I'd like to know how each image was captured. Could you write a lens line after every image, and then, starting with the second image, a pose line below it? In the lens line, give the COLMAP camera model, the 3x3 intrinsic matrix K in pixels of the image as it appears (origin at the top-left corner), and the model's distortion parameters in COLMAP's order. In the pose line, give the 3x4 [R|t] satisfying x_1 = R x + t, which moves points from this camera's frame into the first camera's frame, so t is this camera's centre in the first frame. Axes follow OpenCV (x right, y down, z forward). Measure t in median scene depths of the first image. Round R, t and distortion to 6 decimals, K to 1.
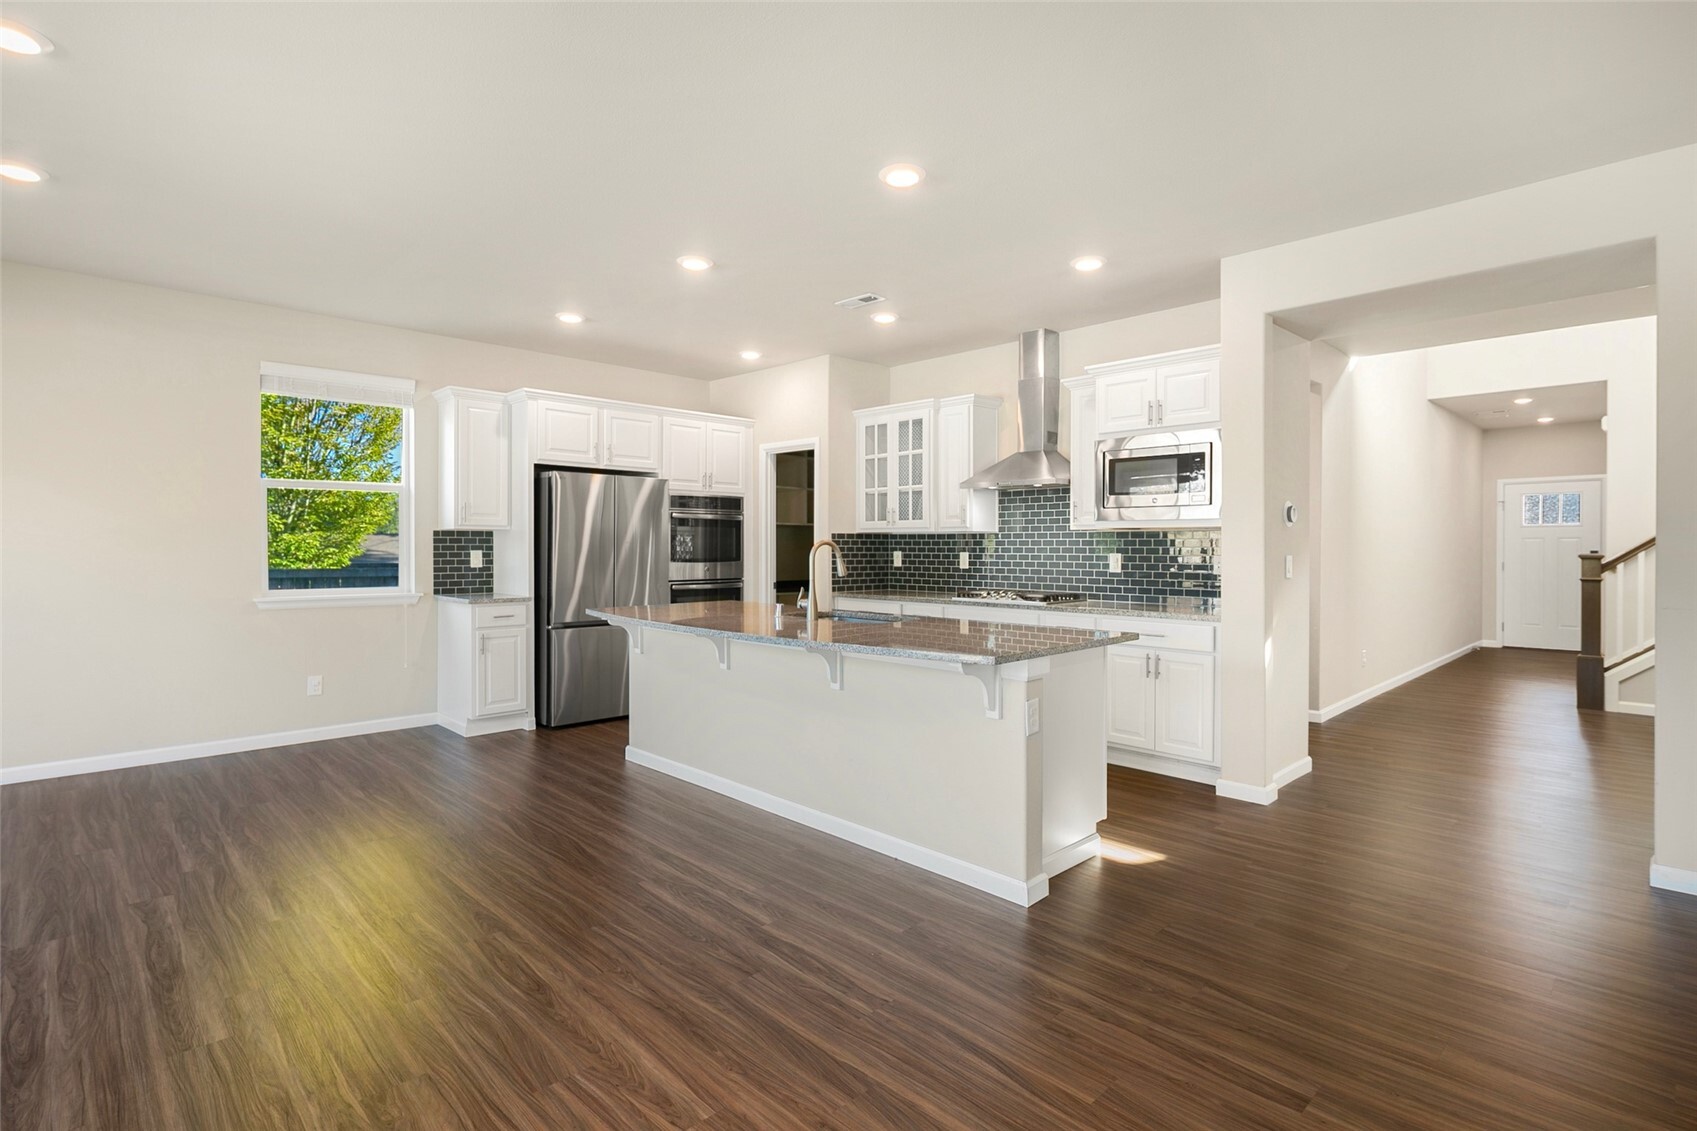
lens RADIAL K [[833.4, 0, 854.5], [0, 833.4, 550.9], [0, 0, 1]] dist [0.005022, -0.005113]
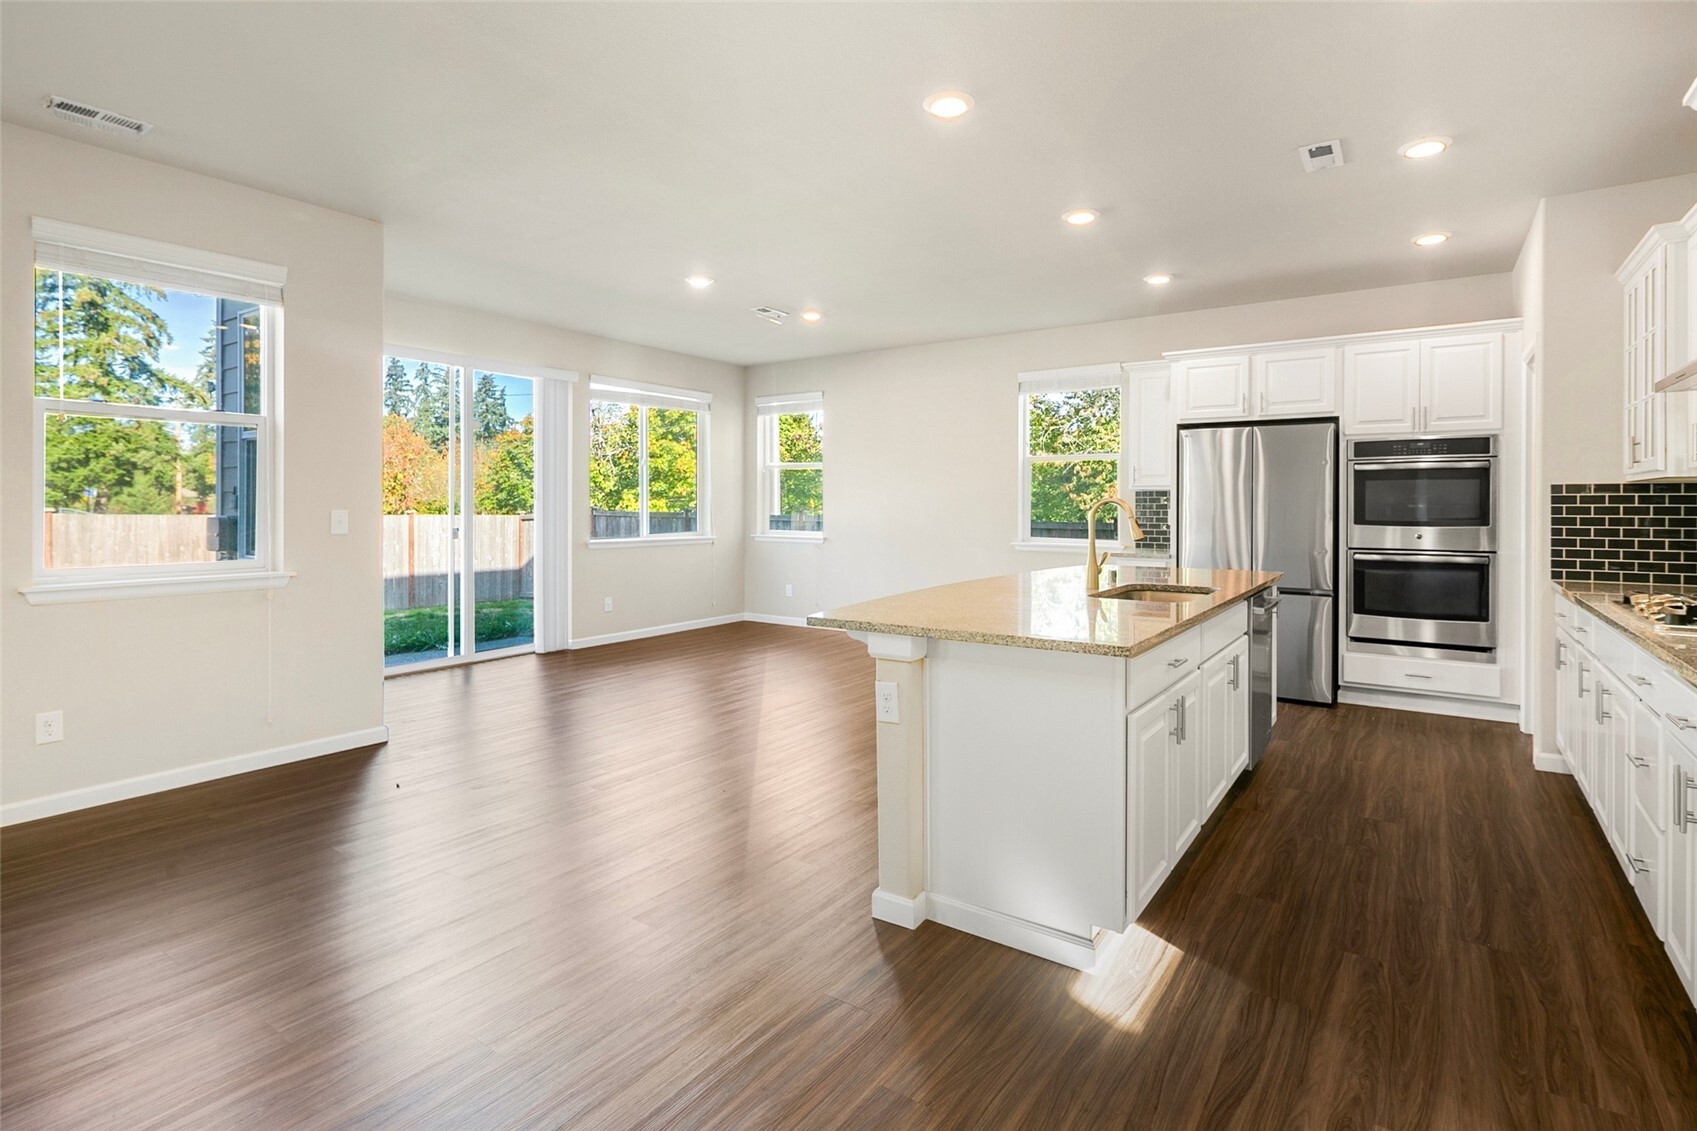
lens RADIAL K [[833.4, 0, 844.2], [0, 833.4, 512.9], [0, 0, 1]] dist [0.005022, -0.005113]
pose [[0.178572, 0.008477, -0.983890, 0.540537], [-0.006102, 0.999953, 0.007508, -0.001425], [0.983908, 0.004663, 0.178616, 0.412734]]
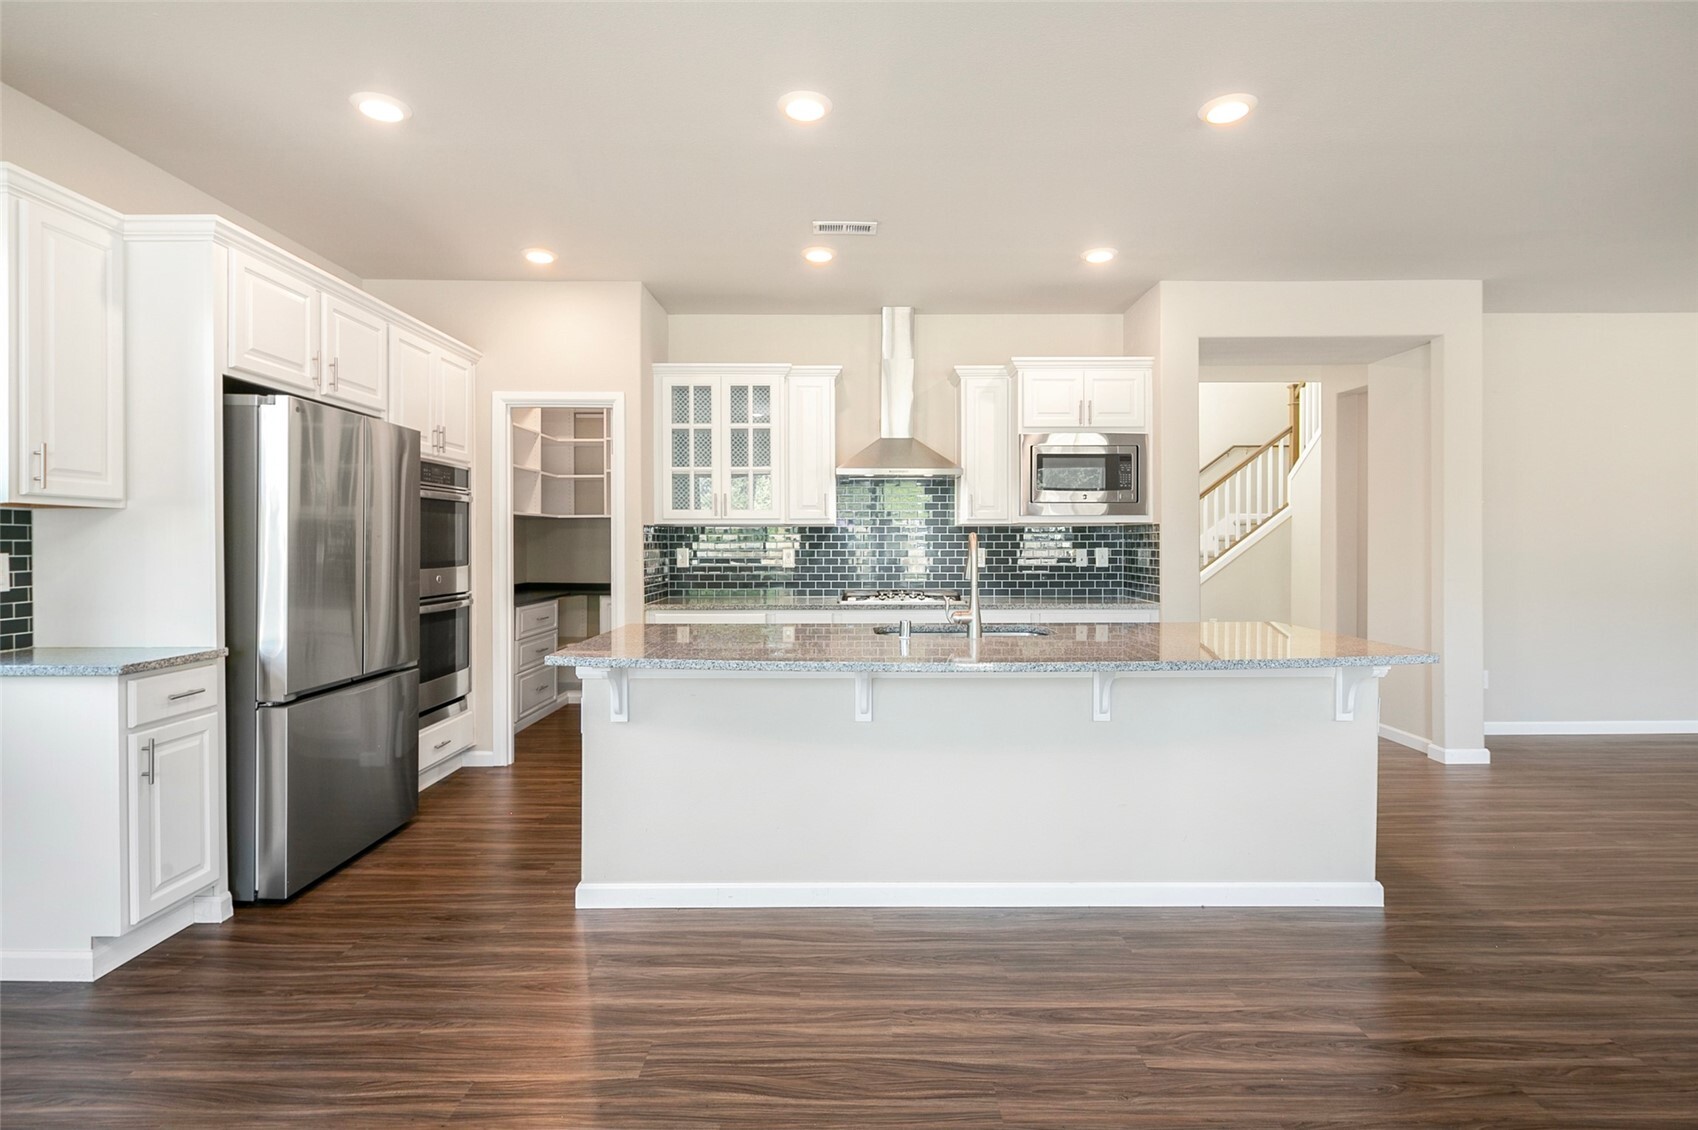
lens RADIAL K [[833.9, 0, 853.5], [0, 833.9, 545.2], [0, 0, 1]] dist [0.005022, -0.005113]
pose [[0.695078, -0.005641, 0.718912, -0.474687], [0.007084, 0.999974, 0.000997, -0.002371], [-0.718899, 0.004400, 0.695100, 0.387673]]
